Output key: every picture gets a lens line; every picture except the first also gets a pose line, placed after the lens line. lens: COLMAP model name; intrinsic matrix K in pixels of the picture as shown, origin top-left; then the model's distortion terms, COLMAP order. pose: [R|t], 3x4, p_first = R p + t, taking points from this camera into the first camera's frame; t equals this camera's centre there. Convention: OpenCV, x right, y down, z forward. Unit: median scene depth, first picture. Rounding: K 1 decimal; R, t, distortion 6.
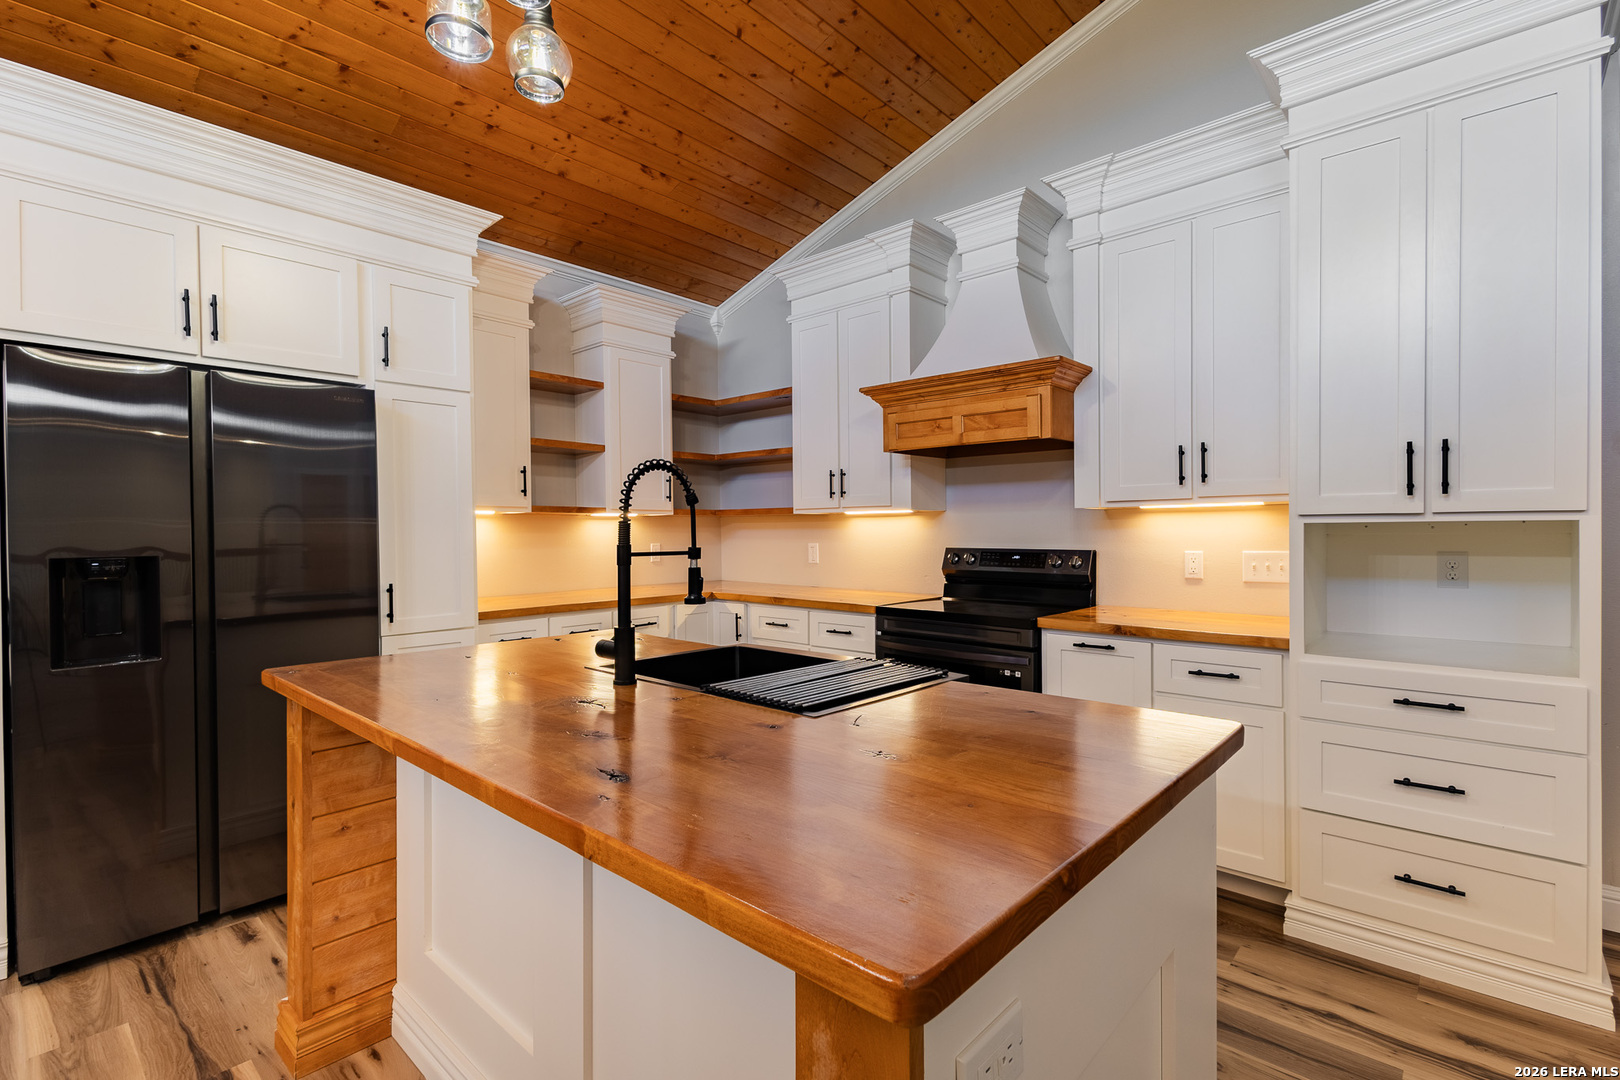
lens RADIAL K [[743.6, 0, 811.0], [0, 743.6, 539.0], [0, 0, 1]] dist [0.004741, -0.000422]
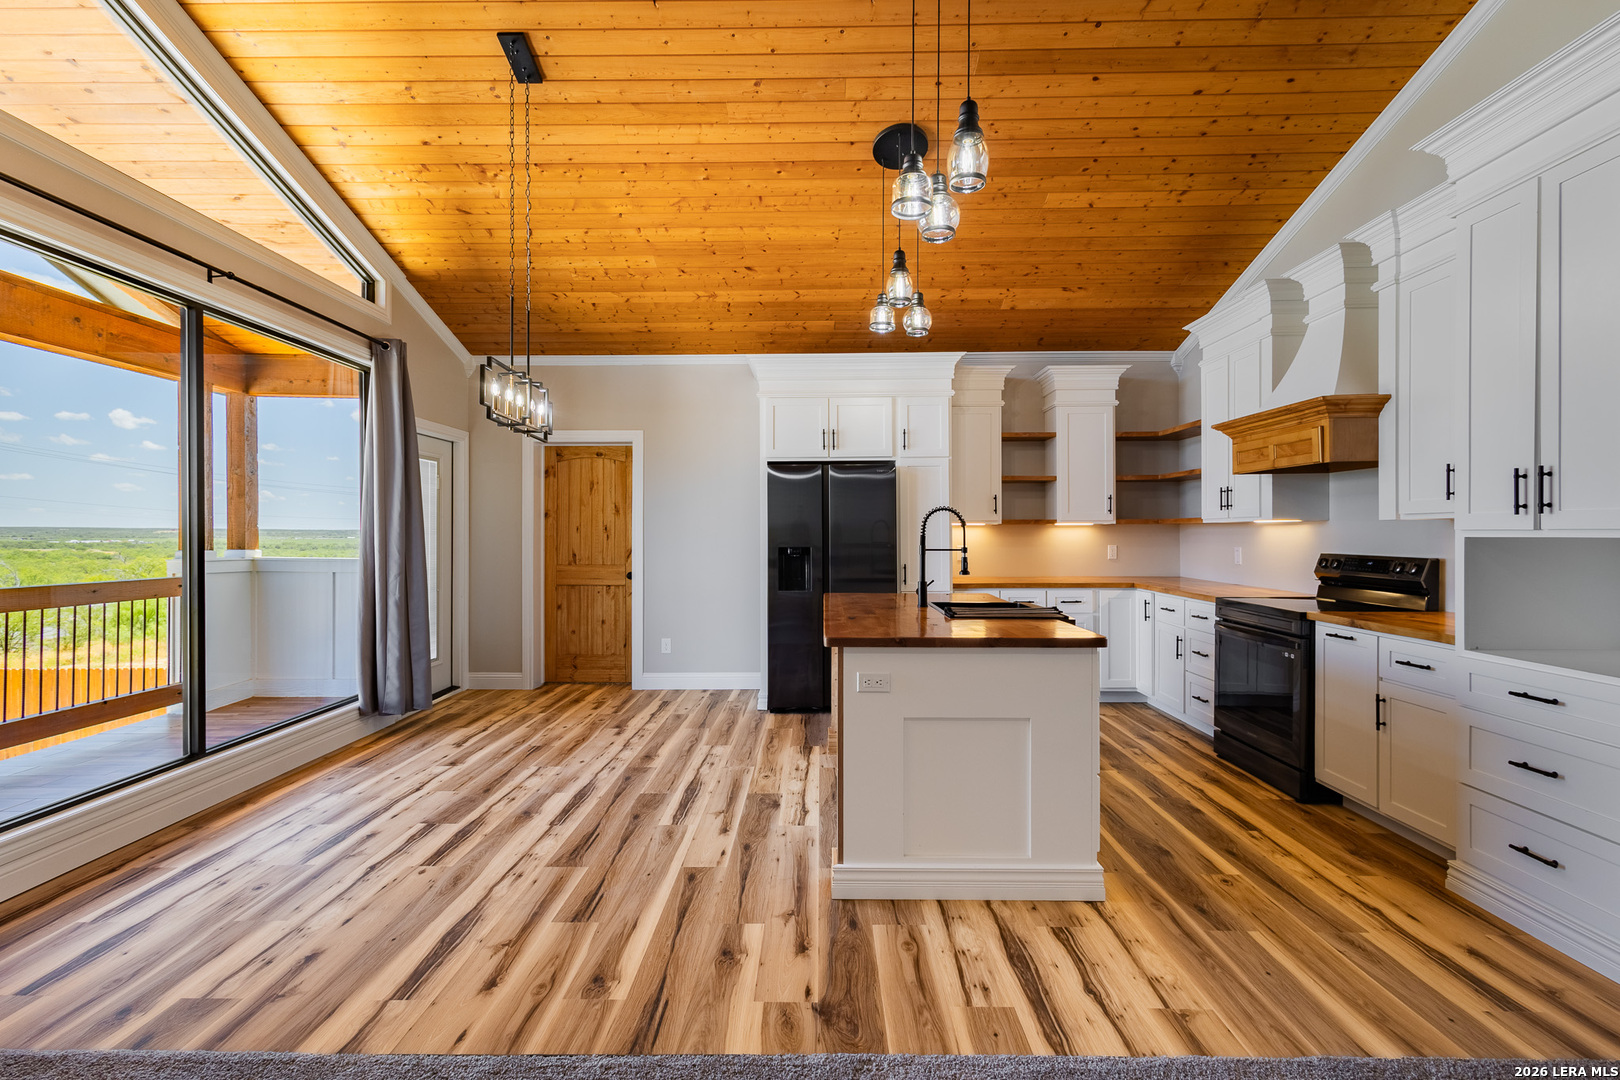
lens RADIAL K [[743.6, 0, 808.5], [0, 743.6, 535.2], [0, 0, 1]] dist [0.004741, -0.000422]
pose [[0.658152, 0.006484, -0.752857, 0.615444], [-0.009854, 0.999951, -0.000002, -0.009673], [0.752820, 0.007419, 0.658184, -0.379927]]
